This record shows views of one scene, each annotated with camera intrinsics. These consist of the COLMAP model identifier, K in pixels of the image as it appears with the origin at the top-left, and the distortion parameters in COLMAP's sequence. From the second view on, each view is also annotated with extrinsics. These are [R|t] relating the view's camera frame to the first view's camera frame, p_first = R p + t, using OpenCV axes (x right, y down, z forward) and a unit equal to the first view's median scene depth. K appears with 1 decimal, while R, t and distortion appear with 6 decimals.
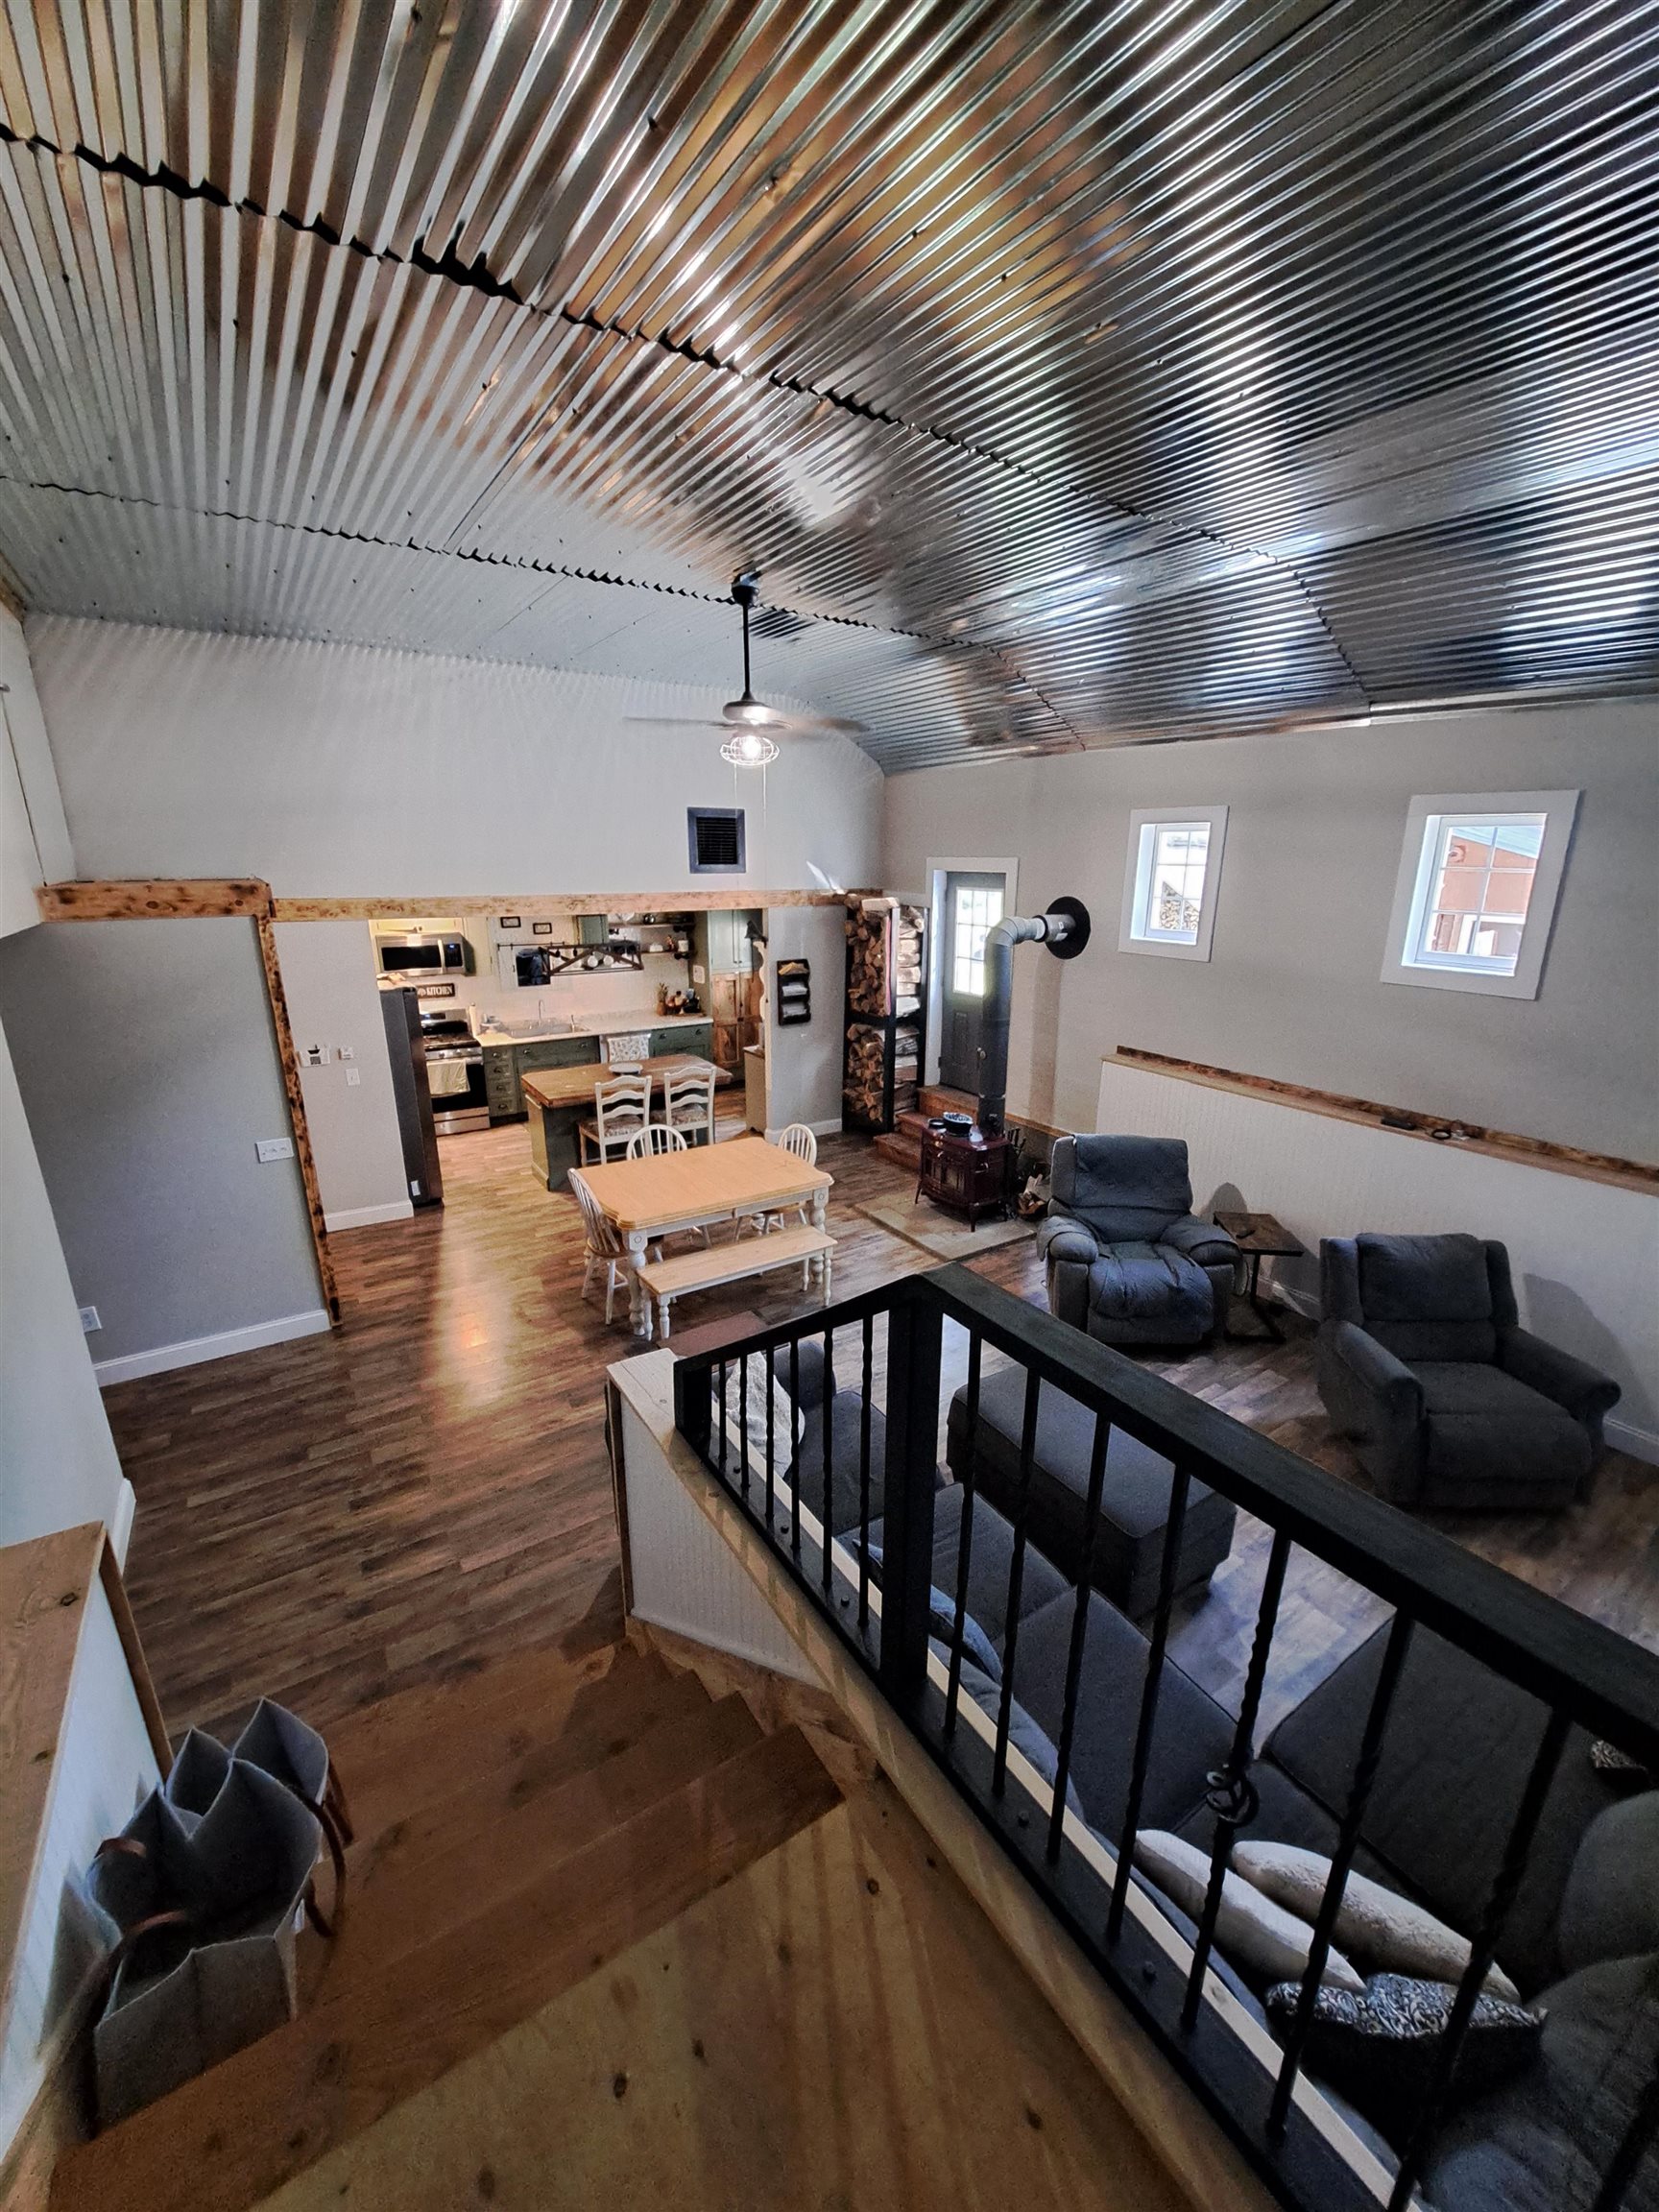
lens RADIAL K [[883.1, 0, 829.5], [0, 883.1, 1106.0], [0, 0, 1]] dist [-0.001517, -0.000103]
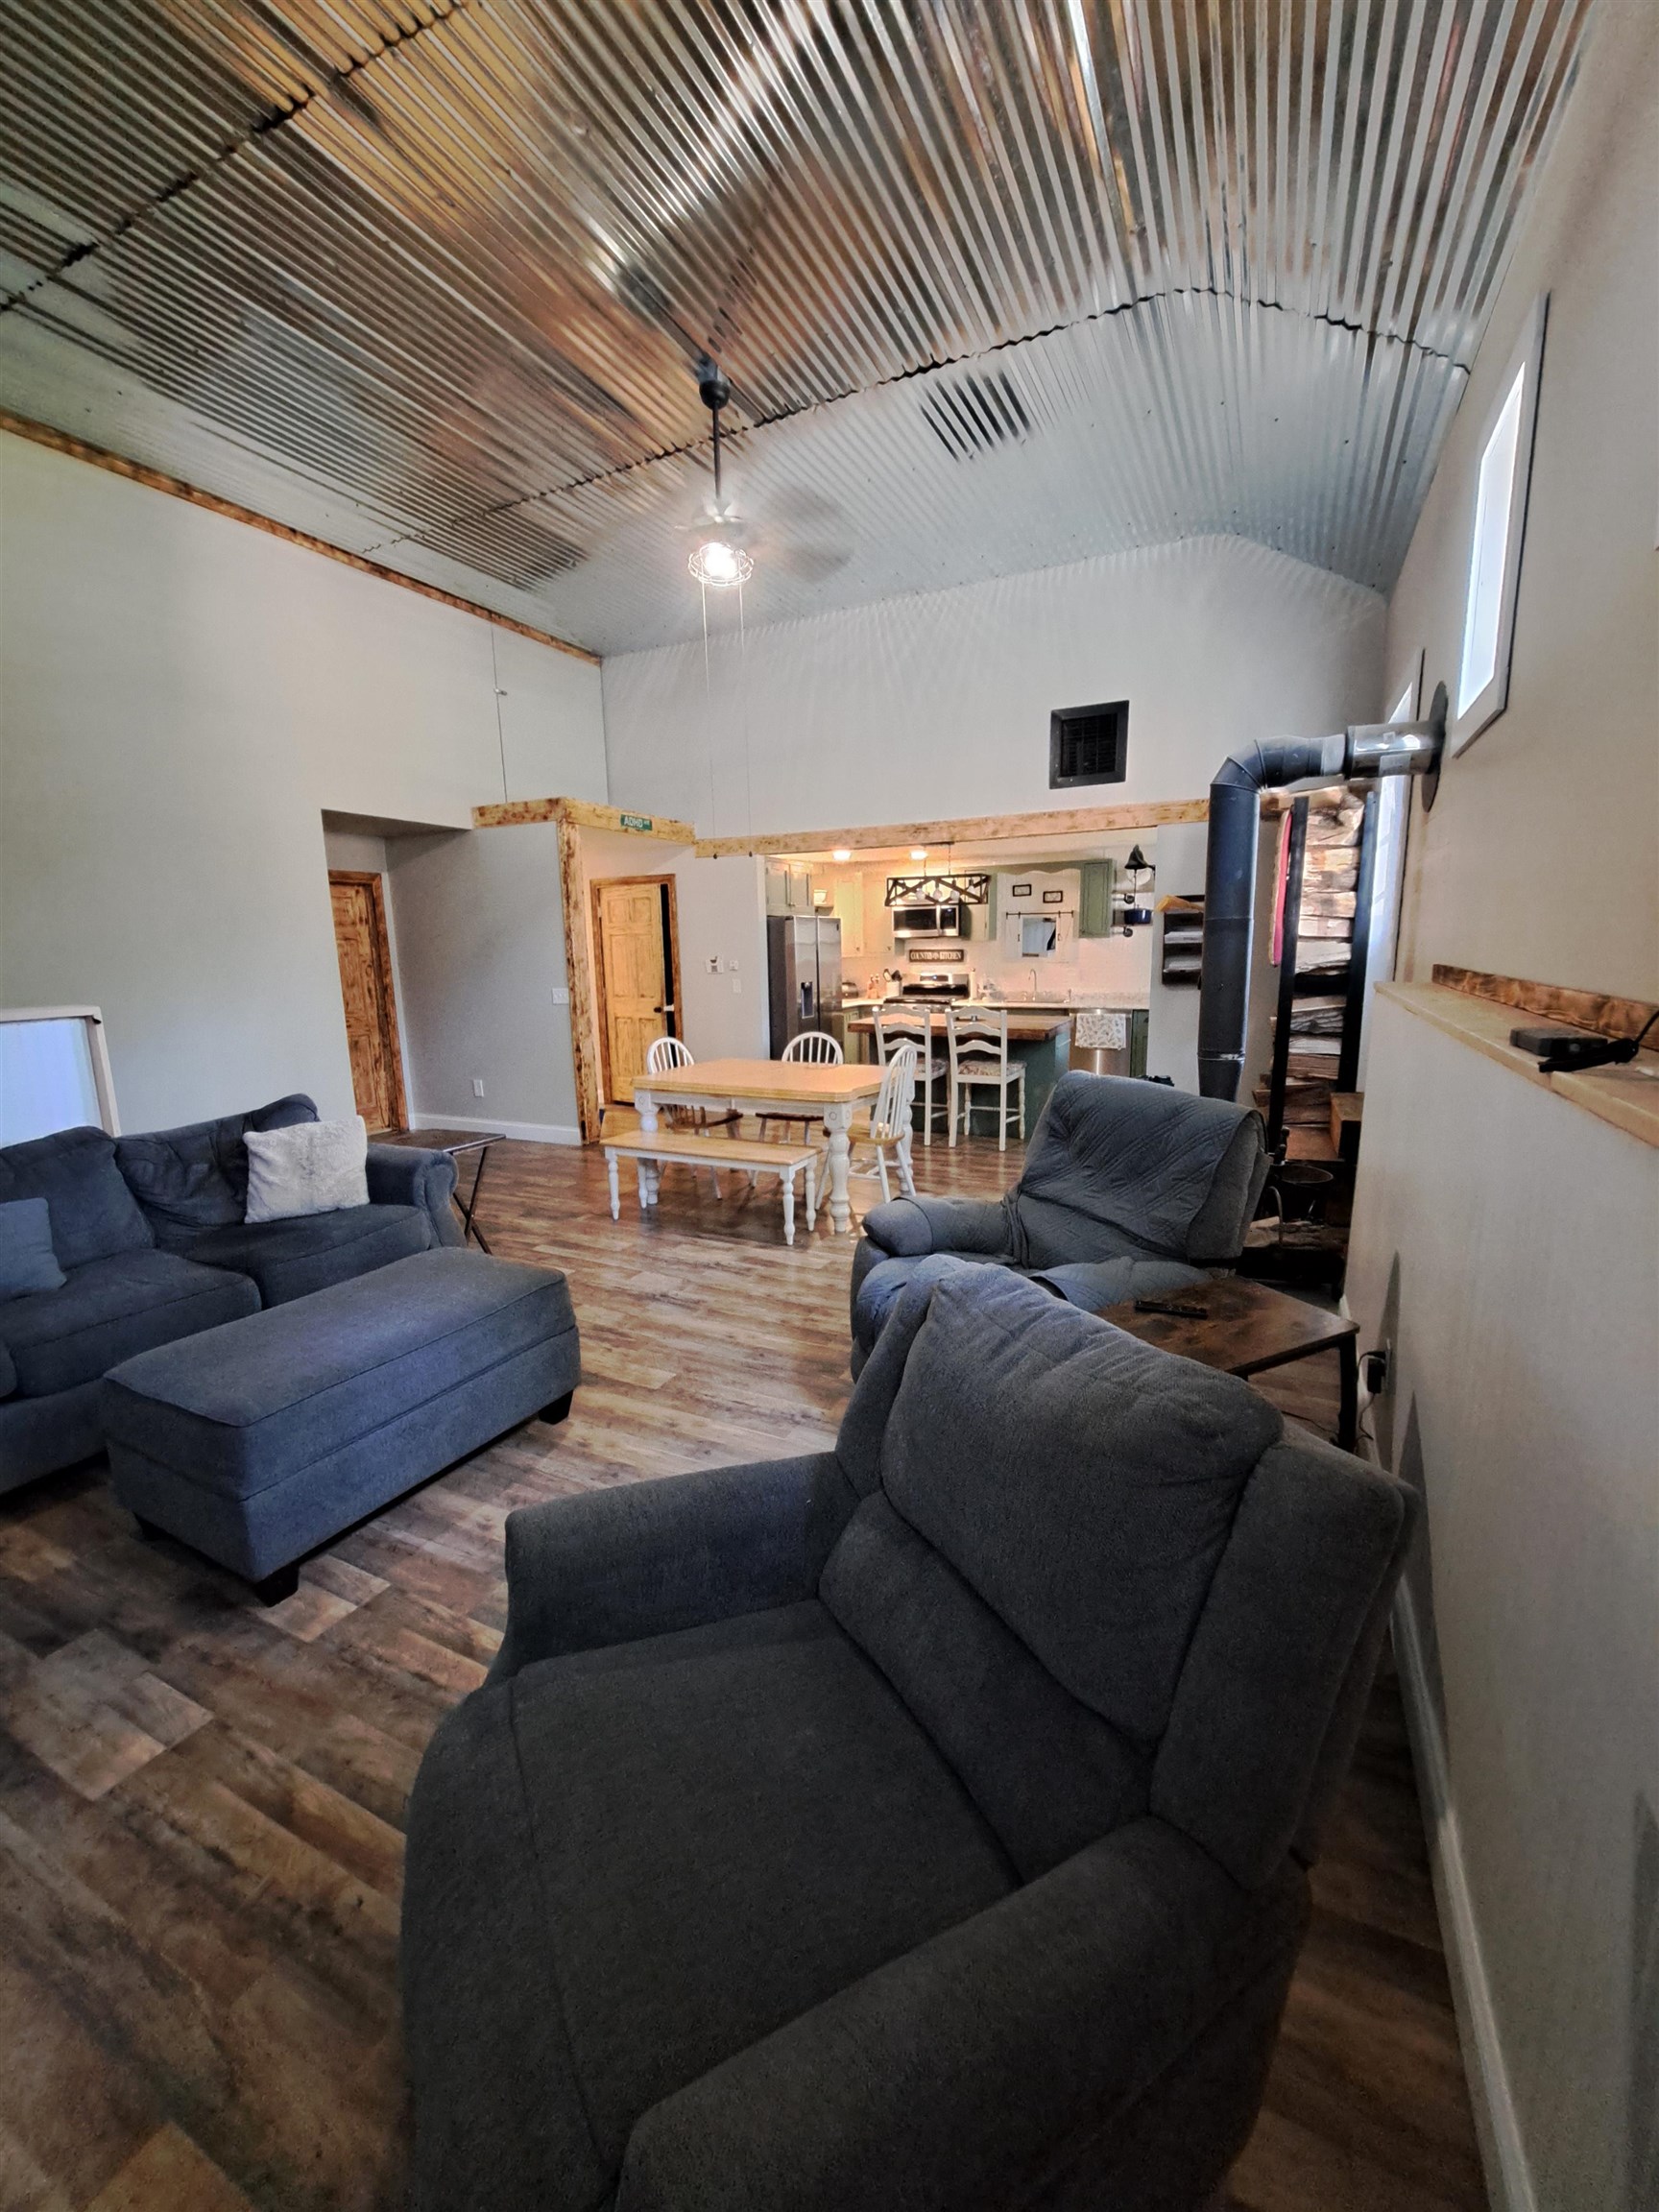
lens RADIAL K [[883.1, 0, 829.5], [0, 883.1, 1106.0], [0, 0, 1]] dist [-0.001517, -0.000103]
pose [[0.504291, 0.140167, -0.852082, 0.495127], [-0.219435, 0.975149, 0.030542, 0.053046], [0.835188, 0.171574, 0.522516, 0.427554]]
